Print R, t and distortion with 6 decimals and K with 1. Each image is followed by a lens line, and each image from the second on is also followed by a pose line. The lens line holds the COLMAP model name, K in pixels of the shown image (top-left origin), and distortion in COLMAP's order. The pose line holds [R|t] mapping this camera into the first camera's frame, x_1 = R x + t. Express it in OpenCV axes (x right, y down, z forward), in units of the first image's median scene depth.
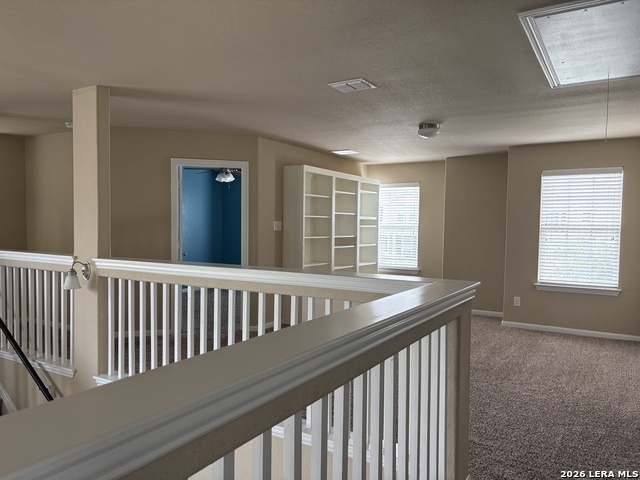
lens RADIAL K [[486.3, 0, 318.8], [0, 486.3, 240.9], [0, 0, 1]] dist [0.007142, -0.010768]
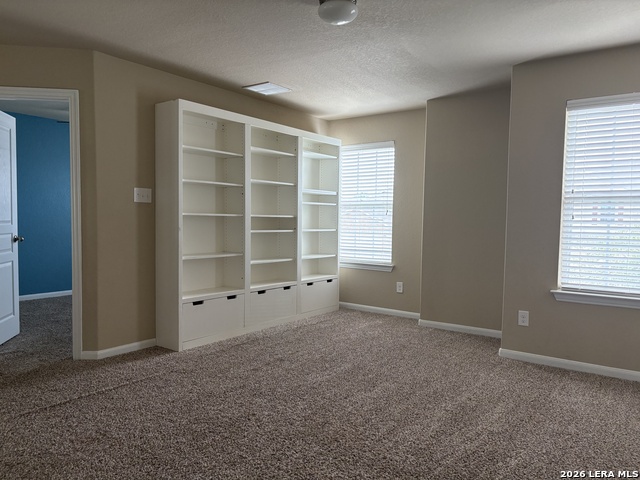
lens RADIAL K [[486.3, 0, 321.3], [0, 486.3, 241.3], [0, 0, 1]] dist [0.007142, -0.010768]
pose [[0.996169, 0.006006, -0.087241, 0.193680], [-0.005041, 0.999924, 0.011269, 0.020029], [0.087302, -0.010786, 0.996124, 0.344385]]
